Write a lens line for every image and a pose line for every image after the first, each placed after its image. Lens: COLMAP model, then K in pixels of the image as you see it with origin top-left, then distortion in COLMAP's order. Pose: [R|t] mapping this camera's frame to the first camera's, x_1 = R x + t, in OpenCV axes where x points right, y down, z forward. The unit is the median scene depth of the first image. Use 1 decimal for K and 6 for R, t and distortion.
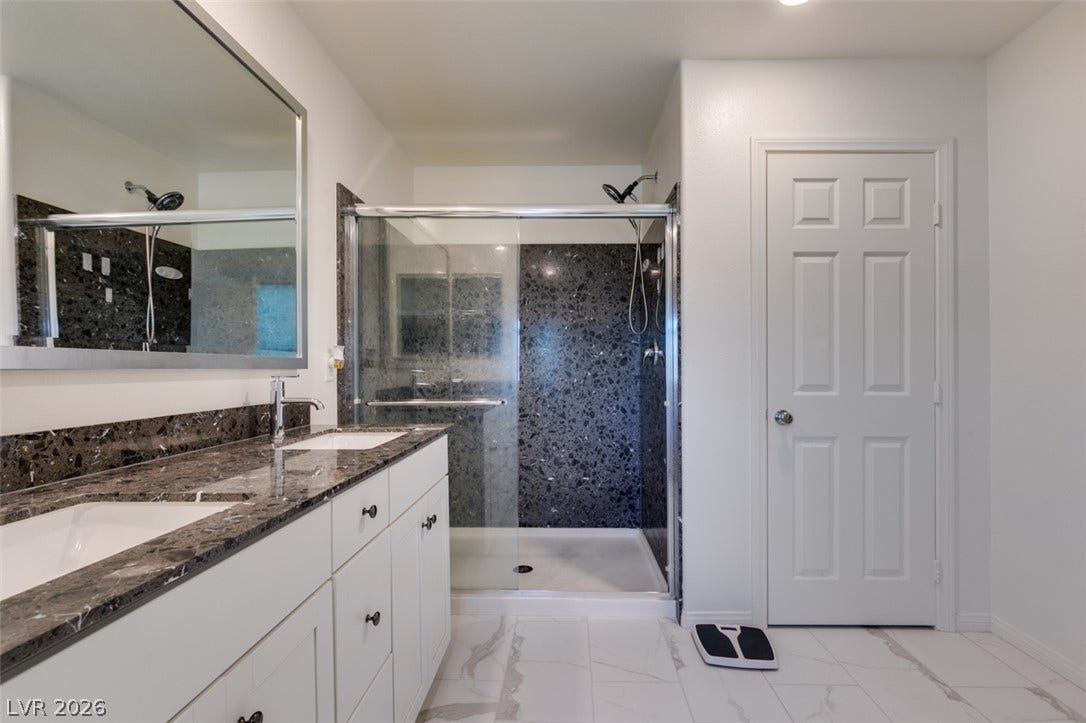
lens RADIAL K [[484.2, 0, 541.5], [0, 484.2, 364.6], [0, 0, 1]] dist [0.001633, 0.000001]
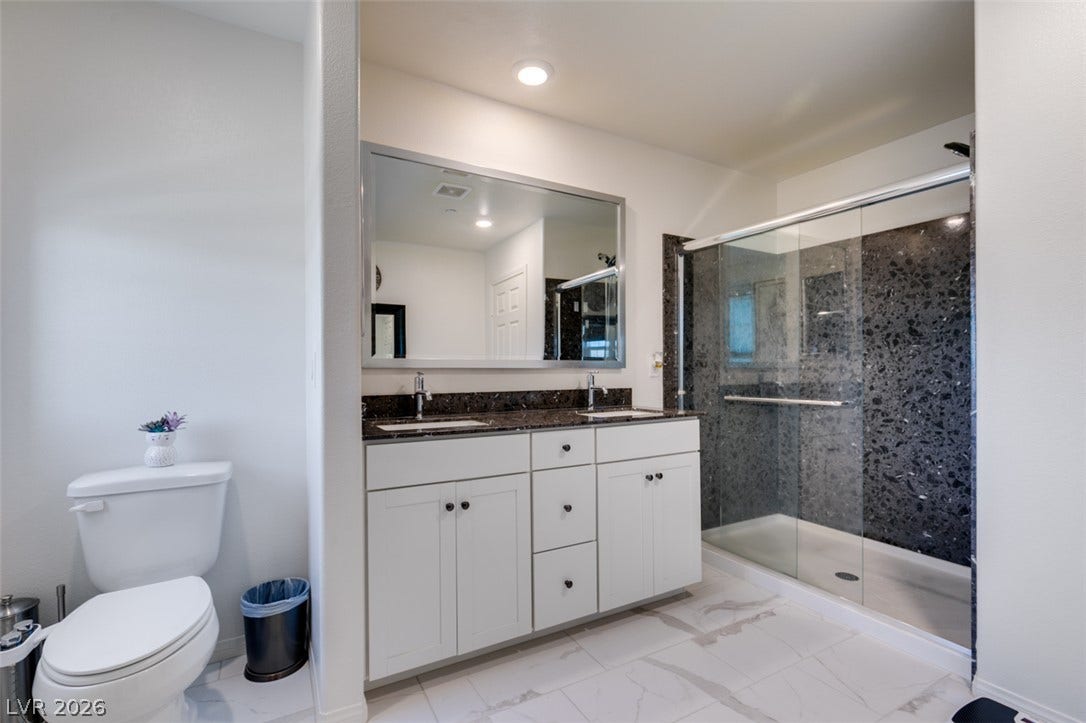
lens RADIAL K [[471.0, 0, 560.9], [0, 471.0, 365.8], [0, 0, 1]] dist [0.001607, 0.000306]
pose [[0.552224, -0.000880, -0.833695, 0.361485], [0.005024, 0.999985, 0.002272, -0.001518], [0.833681, -0.005443, 0.552220, 0.007792]]
